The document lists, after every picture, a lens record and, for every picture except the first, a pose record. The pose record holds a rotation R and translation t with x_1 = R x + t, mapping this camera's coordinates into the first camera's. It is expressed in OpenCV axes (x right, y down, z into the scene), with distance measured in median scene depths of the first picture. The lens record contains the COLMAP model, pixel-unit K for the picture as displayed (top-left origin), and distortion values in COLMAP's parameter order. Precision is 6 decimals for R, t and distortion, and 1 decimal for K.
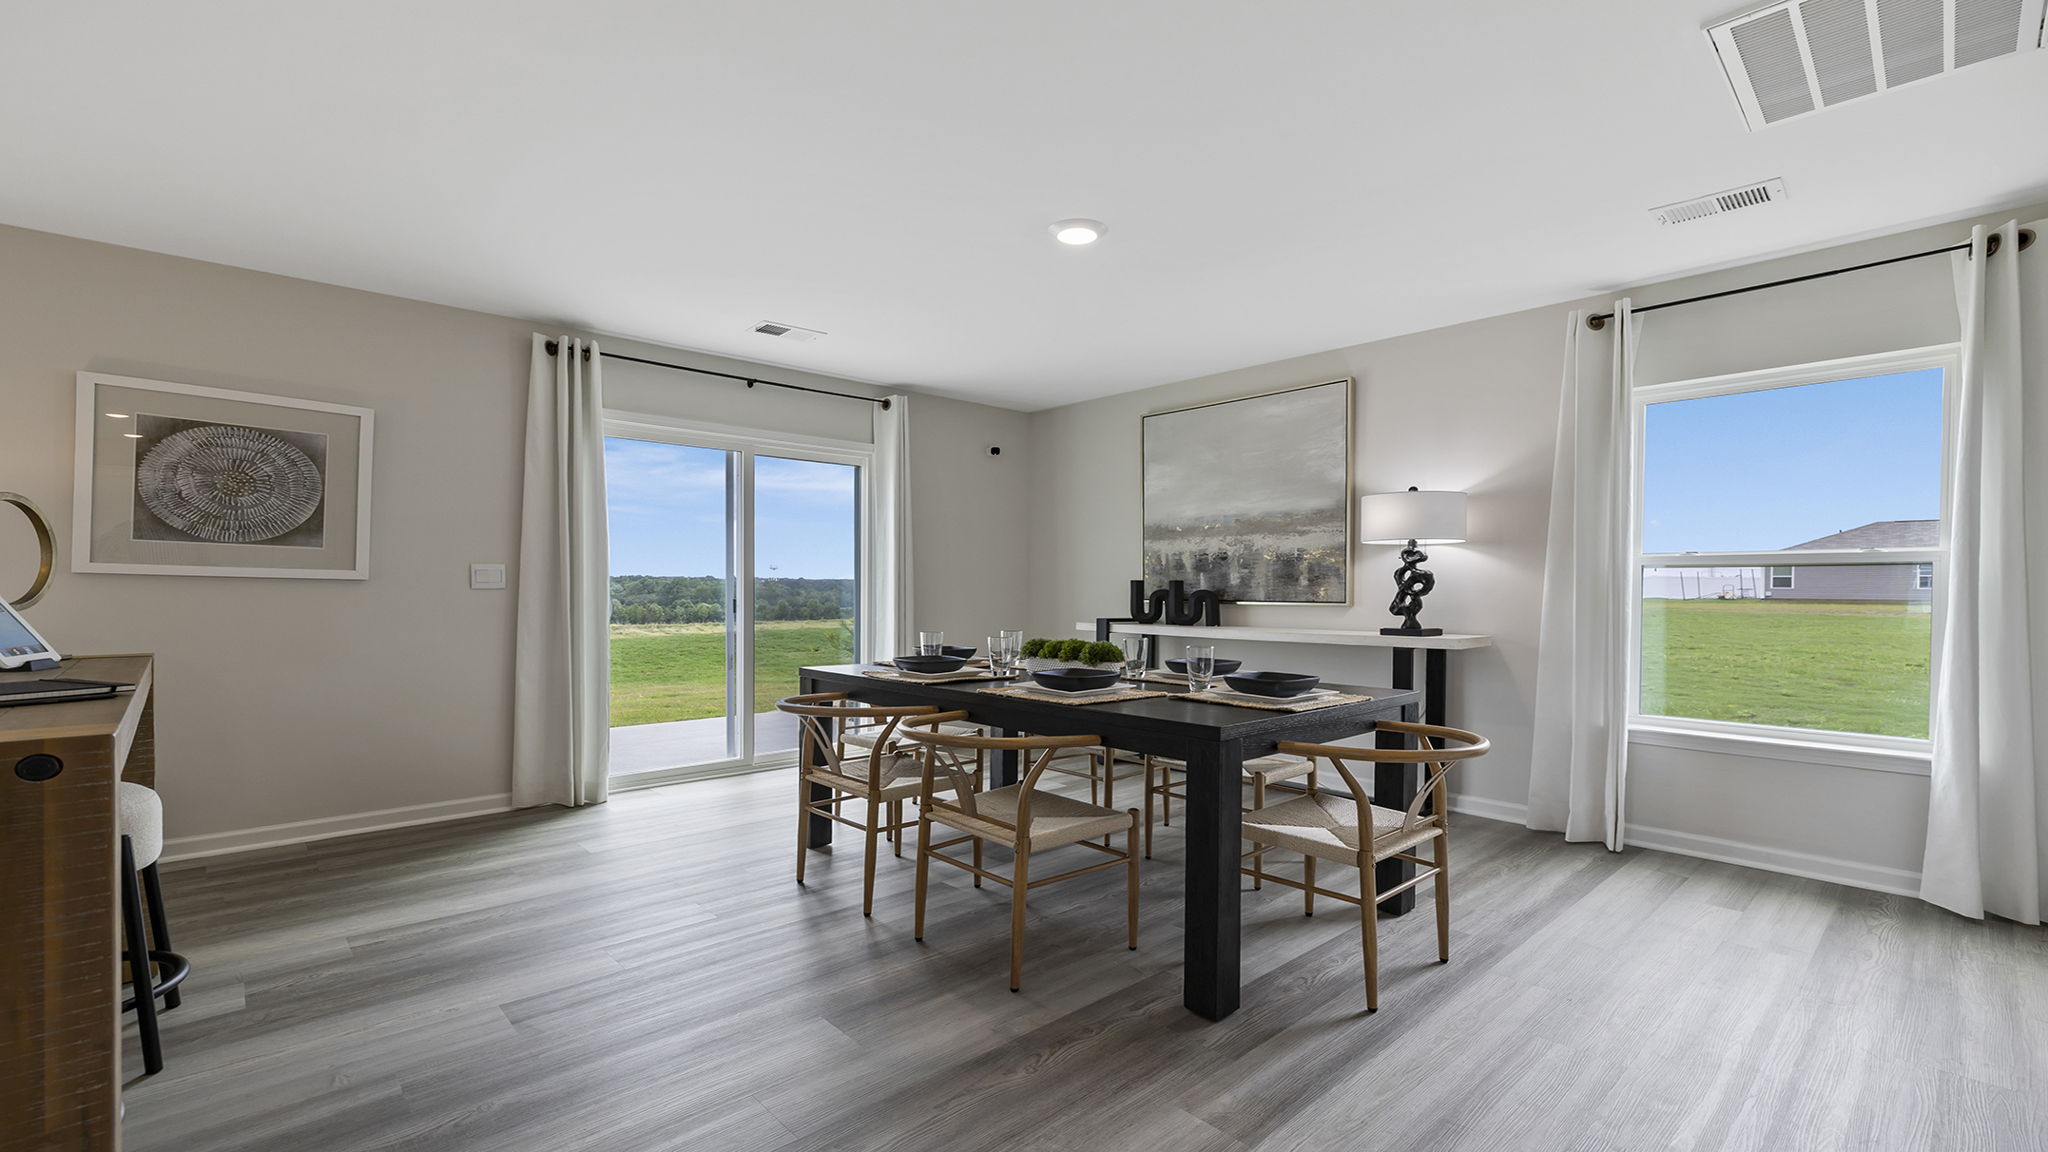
lens RADIAL K [[884.3, 0, 1026.3], [0, 884.3, 605.0], [0, 0, 1]] dist [0.001273, 0.000185]
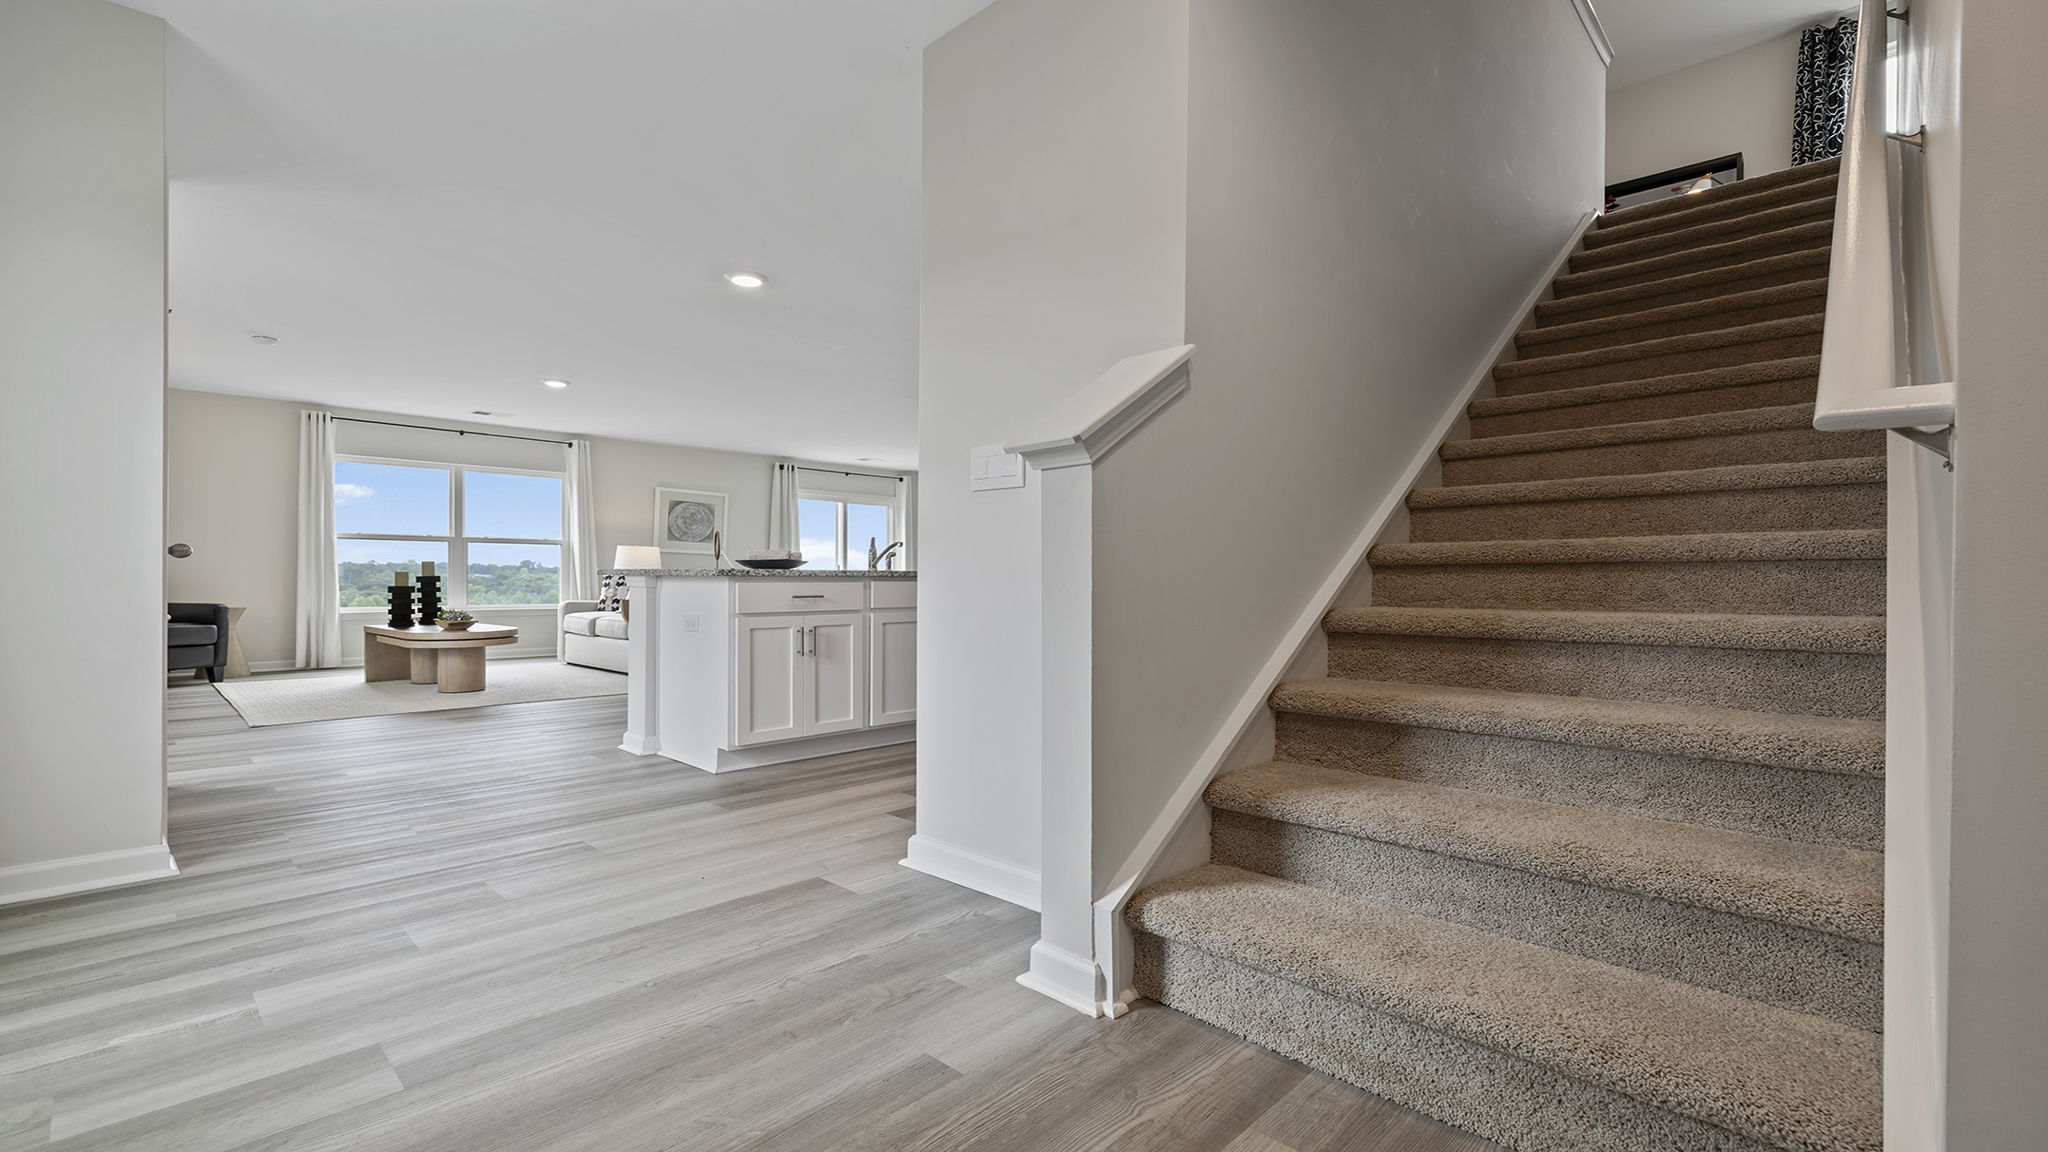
lens RADIAL K [[886.1, 0, 1024.0], [0, 886.1, 576.0], [0, 0, 1]] dist [0.001573, 0.000842]
pose [[0.998067, 0.000735, 0.062137, 0.015507], [0.000694, 0.999736, -0.022975, 0.084294], [-0.062137, 0.022974, 0.997803, -1.512644]]
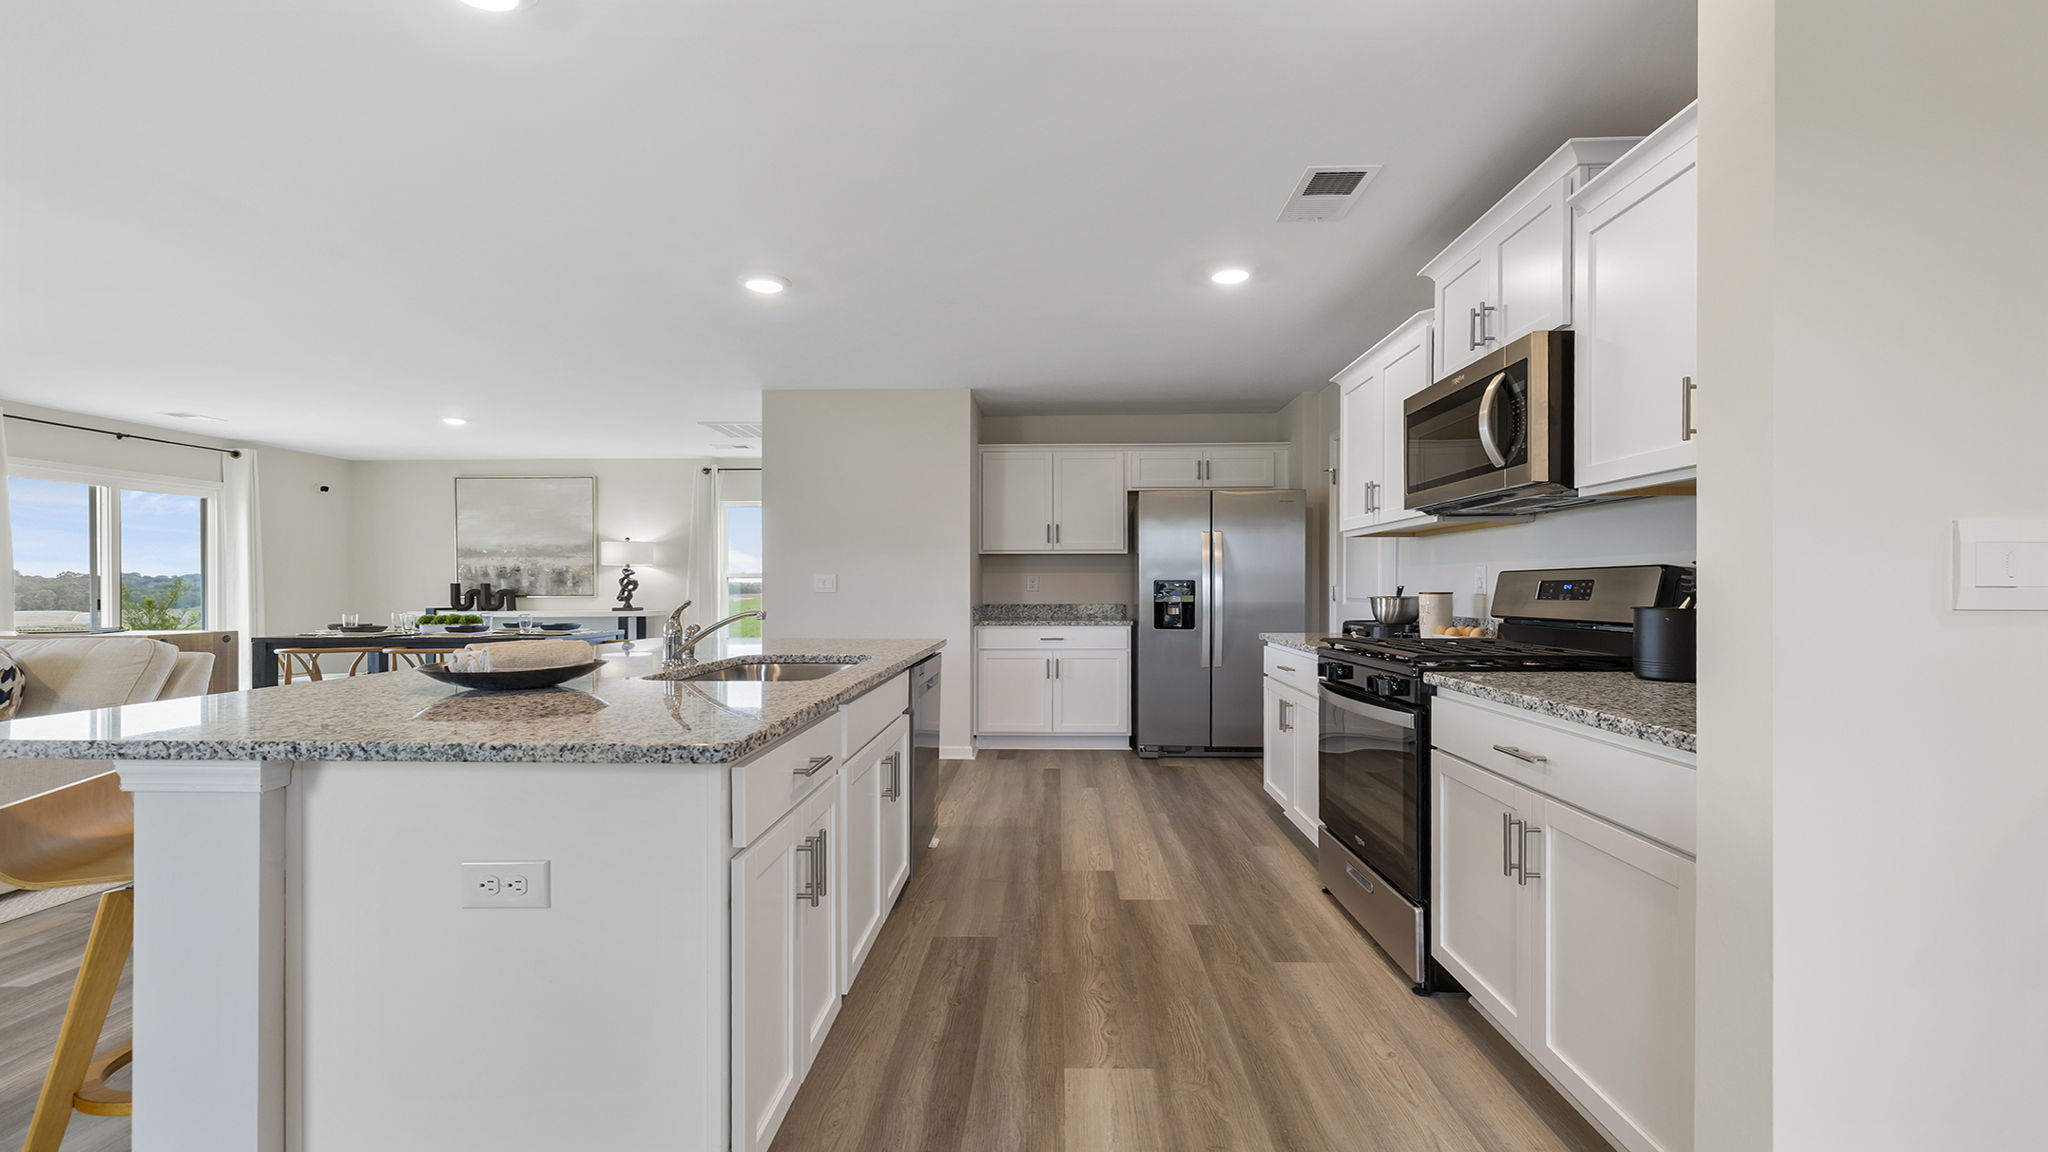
lens RADIAL K [[892.2, 0, 1025.0], [0, 892.2, 590.9], [0, 0, 1]] dist [0.006298, 0.000558]
pose [[0.703502, -0.009238, 0.710633, -0.342813], [0.018430, 0.999816, -0.005248, 0.014459], [-0.710454, 0.016789, 0.703543, -0.984178]]
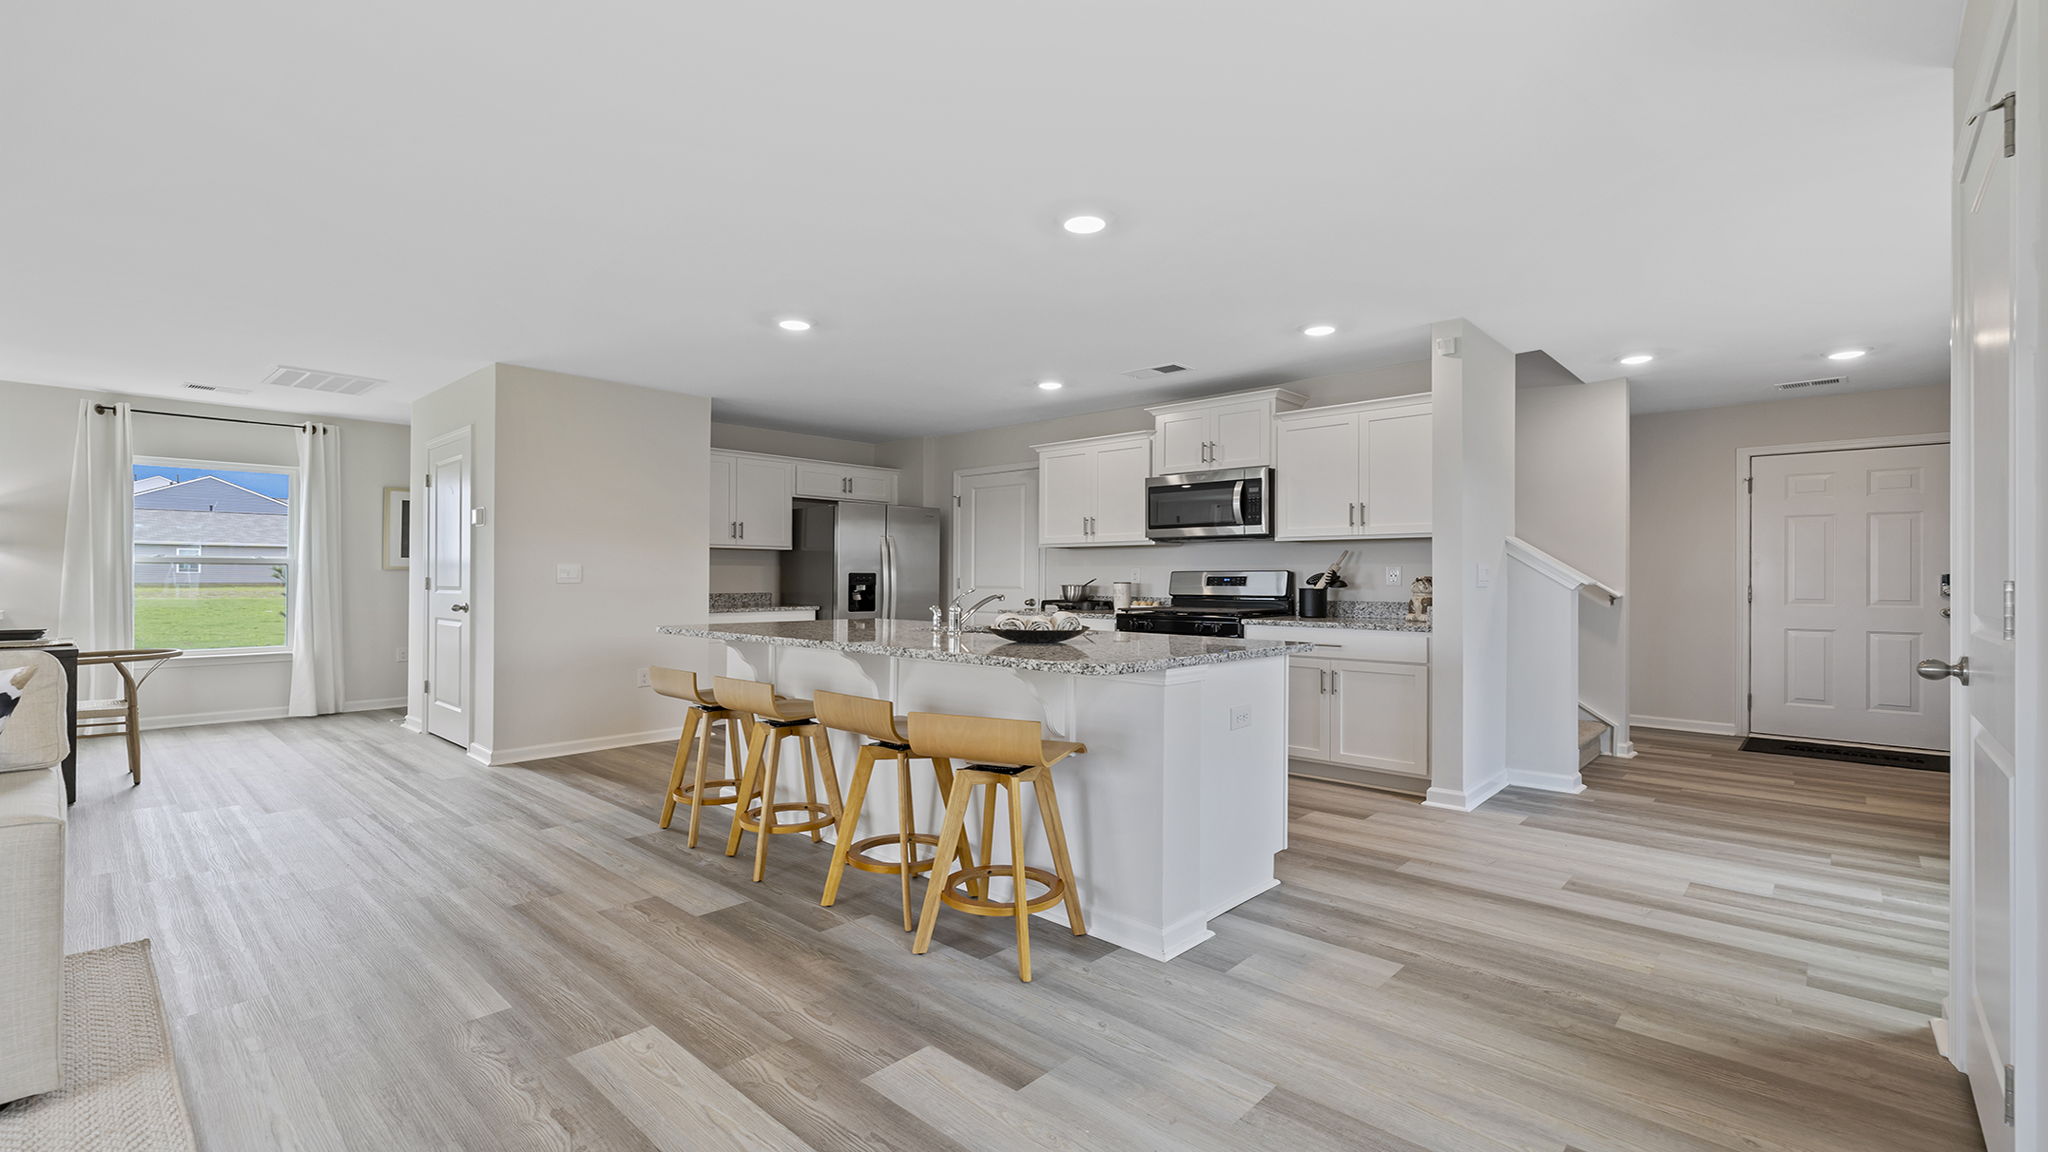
lens RADIAL K [[886.1, 0, 1024.0], [0, 886.1, 576.0], [0, 0, 1]] dist [0.001573, 0.000842]
pose [[-0.081057, -0.003742, 0.996702, -0.889888], [0.015195, 0.999872, 0.004989, -0.000803], [-0.996594, 0.015549, -0.080990, -0.430544]]
